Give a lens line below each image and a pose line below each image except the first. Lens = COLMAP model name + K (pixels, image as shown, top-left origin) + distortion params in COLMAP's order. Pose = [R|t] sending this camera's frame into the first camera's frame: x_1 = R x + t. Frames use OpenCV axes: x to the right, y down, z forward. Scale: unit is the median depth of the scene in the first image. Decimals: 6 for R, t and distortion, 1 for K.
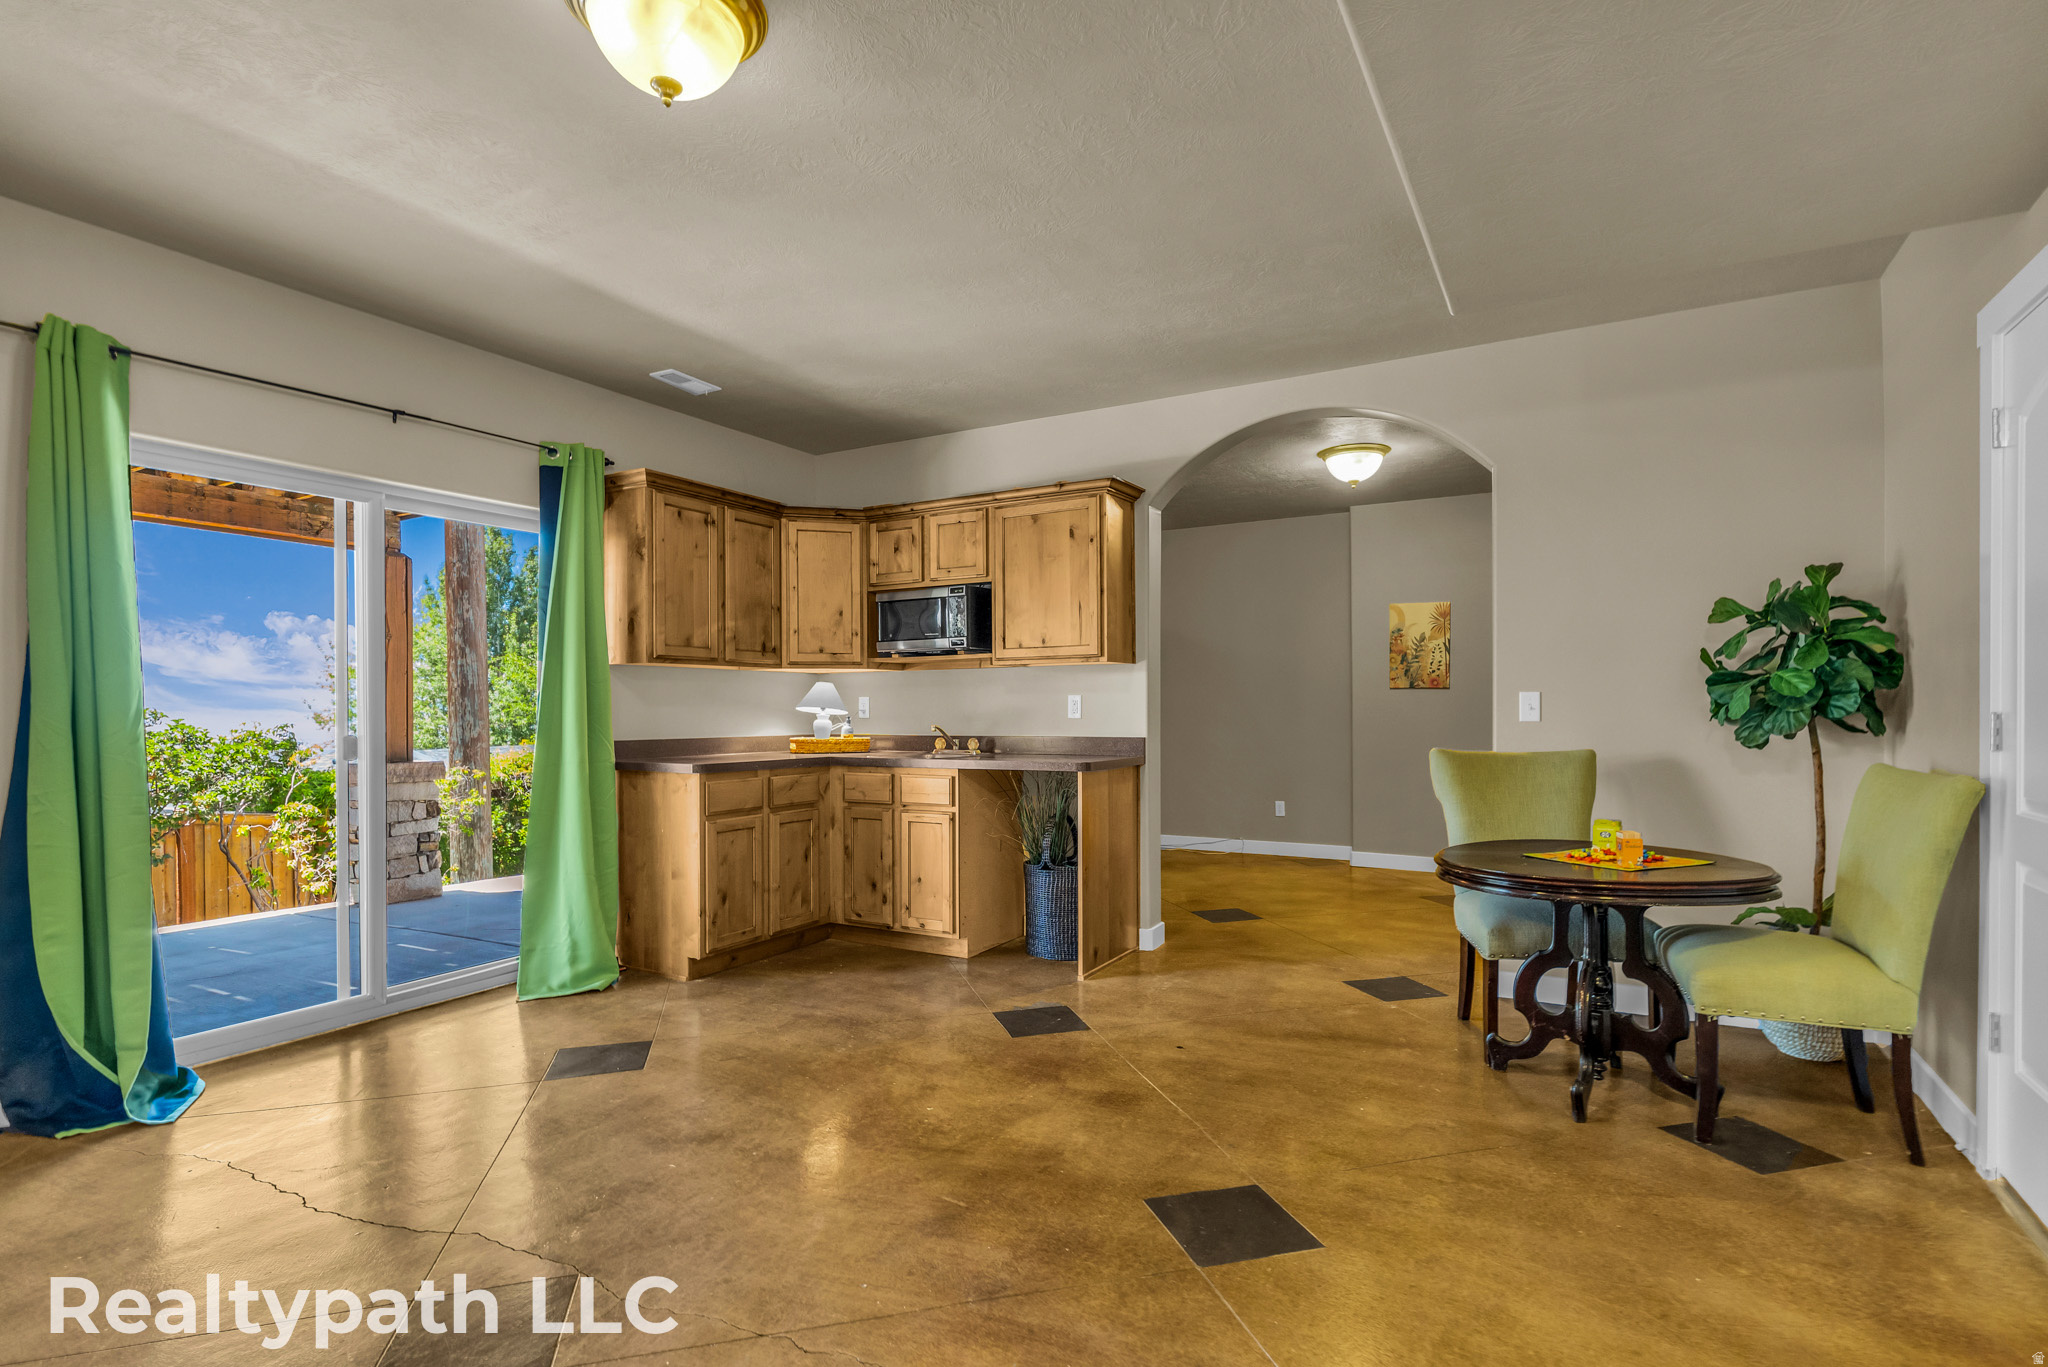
lens RADIAL K [[990.4, 0, 1038.1], [0, 990.4, 719.7], [0, 0, 1]] dist [-0.000867, 0.000082]
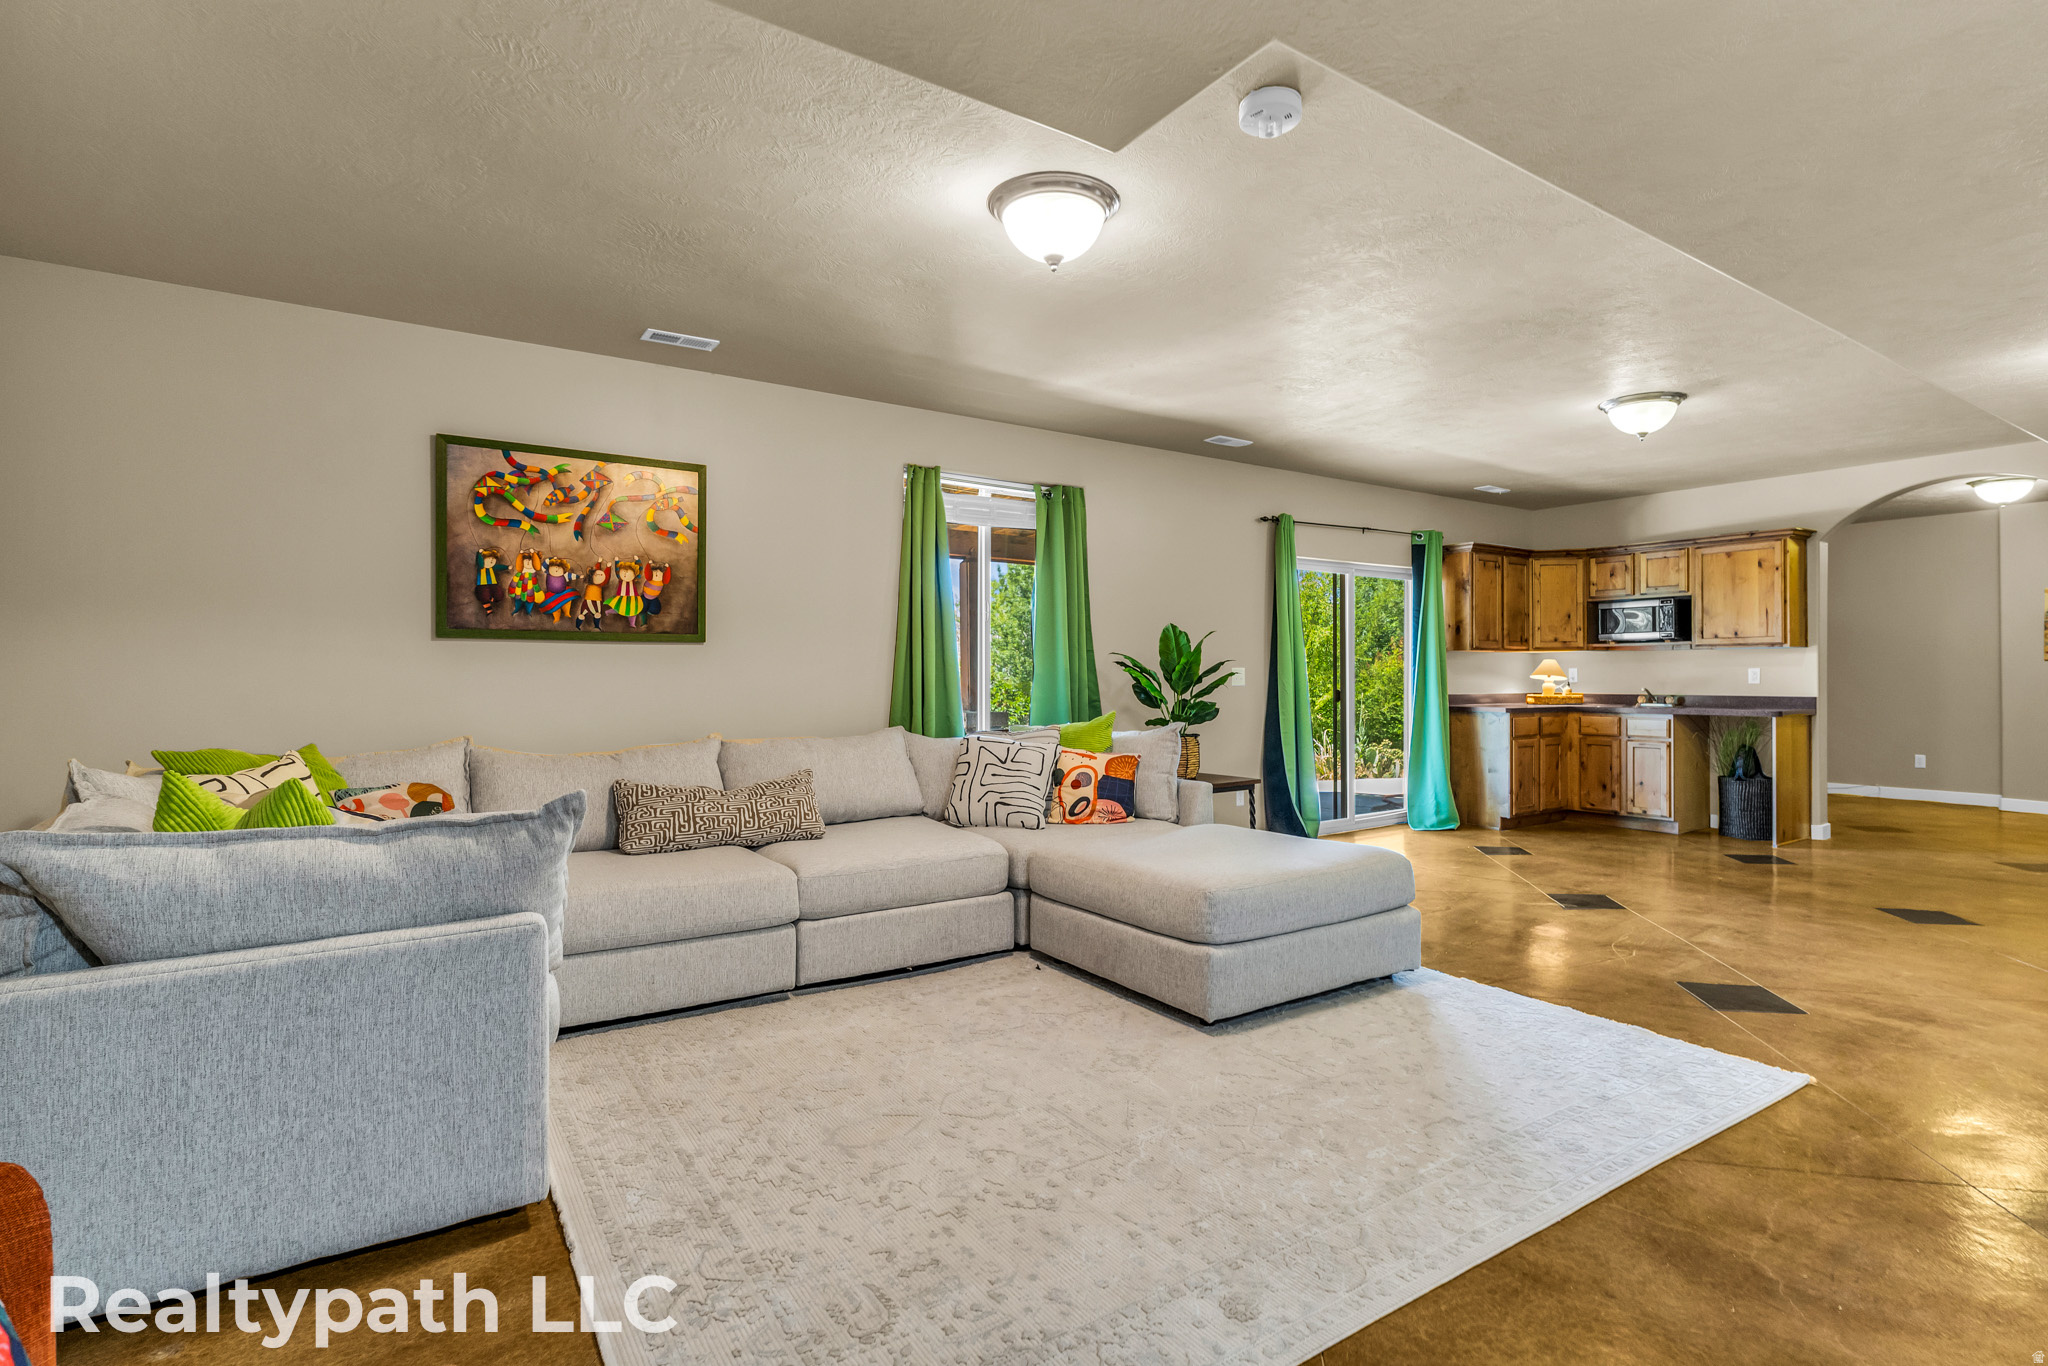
lens RADIAL K [[990.4, 0, 1018.9], [0, 990.4, 675.0], [0, 0, 1]] dist [-0.000867, 0.000082]
pose [[0.890600, 0.003510, -0.454773, -0.285336], [-0.007572, 0.999946, -0.007112, 0.004790], [0.454724, 0.009778, 0.890579, -0.877727]]
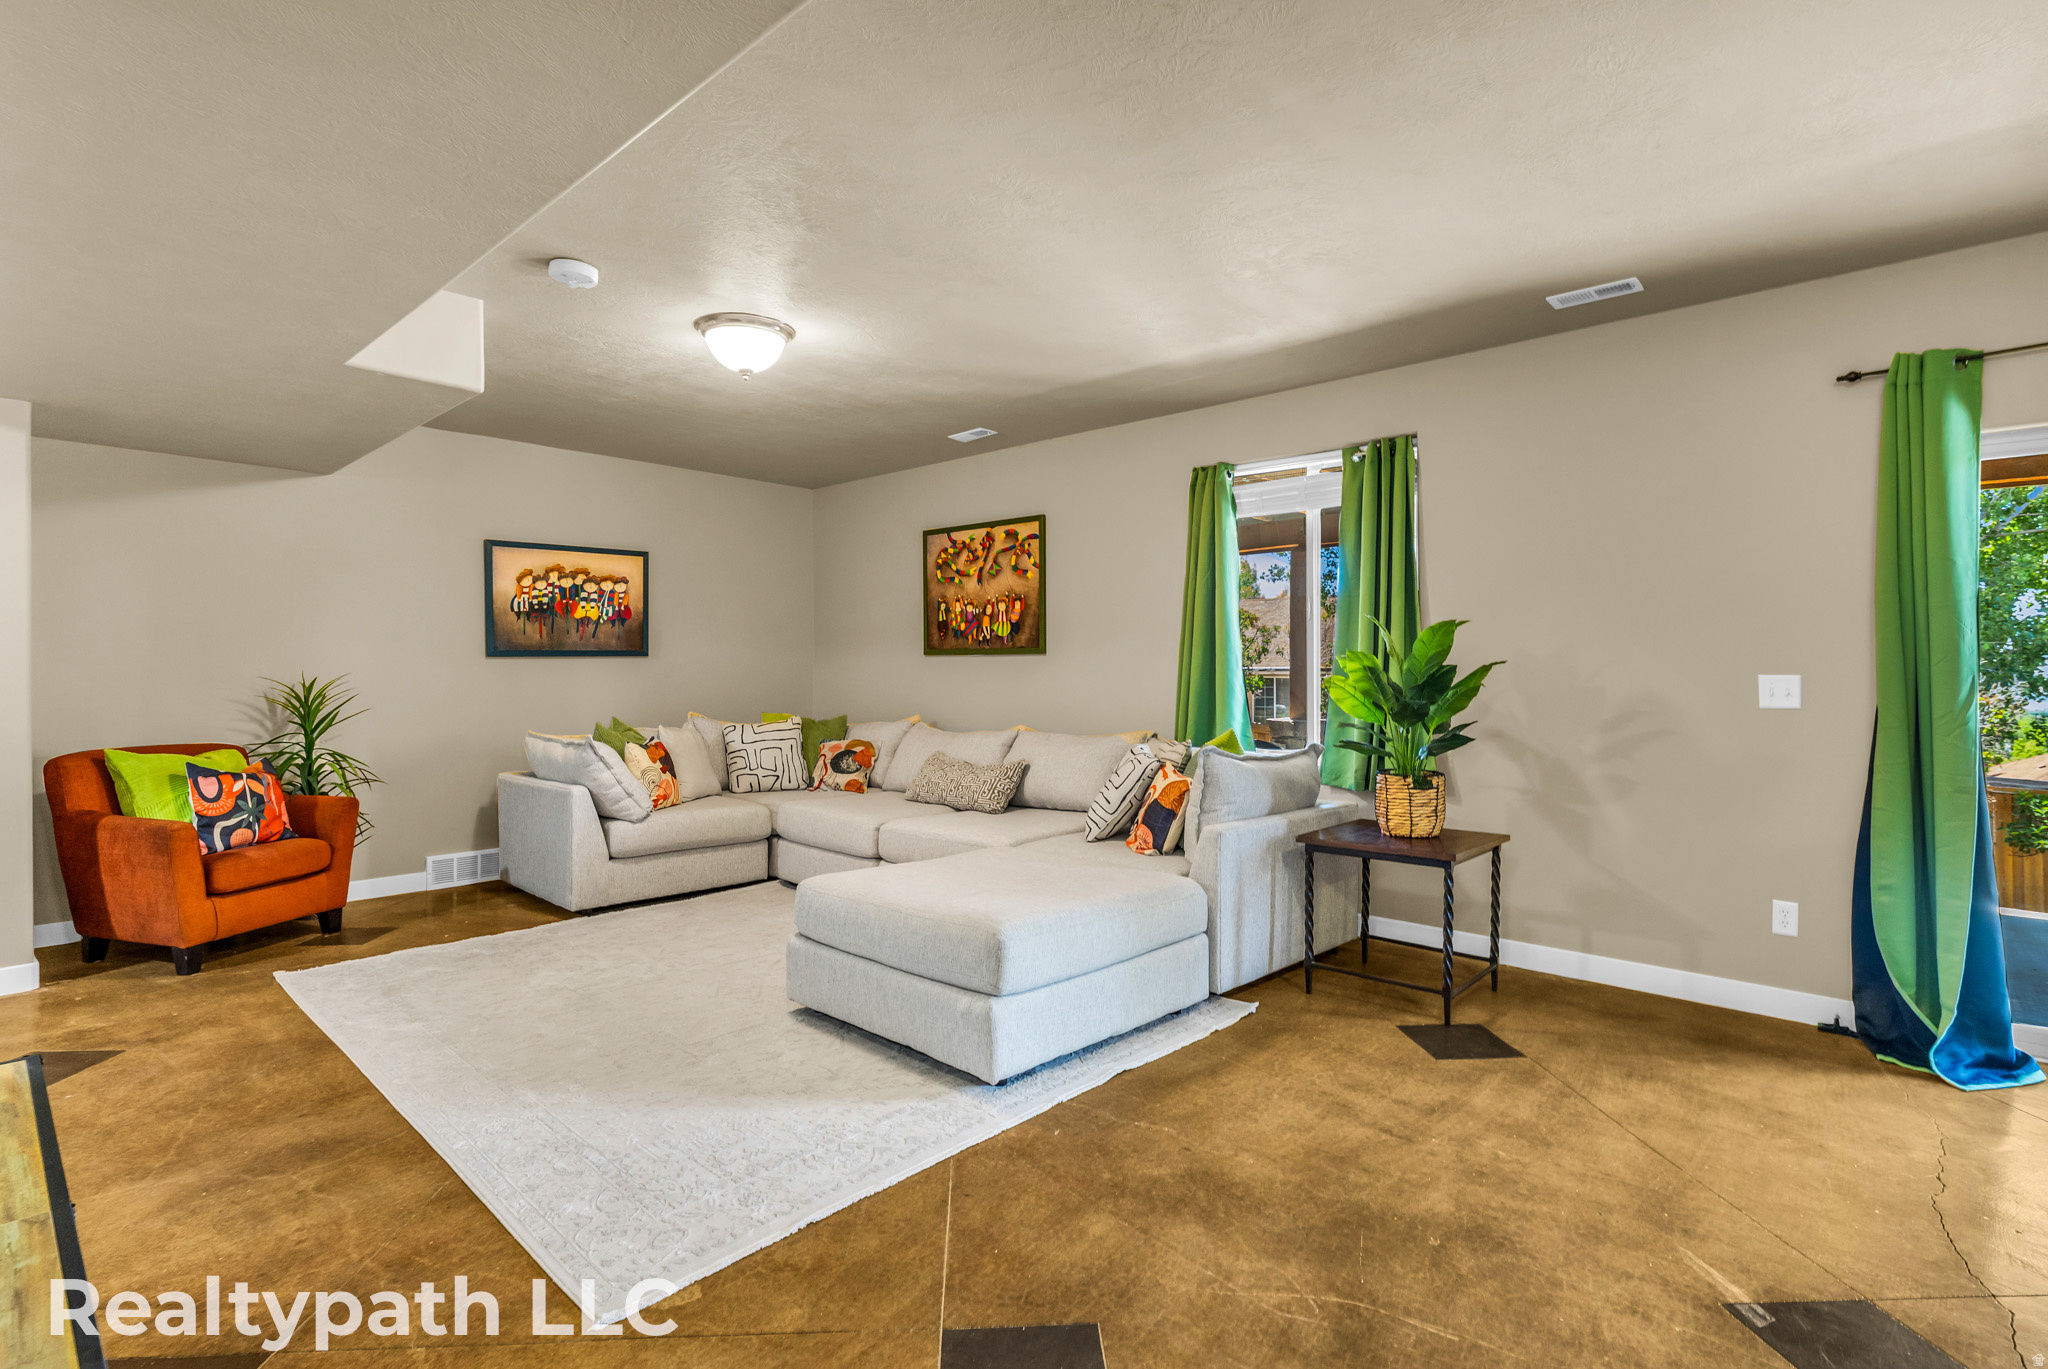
lens RADIAL K [[990.4, 0, 1022.6], [0, 990.4, 665.7], [0, 0, 1]] dist [-0.000867, 0.000082]
pose [[-0.235488, -0.001751, -0.971876, 0.228830], [-0.011353, 0.999935, 0.000949, -0.018966], [0.971811, 0.011258, -0.235492, 0.167967]]
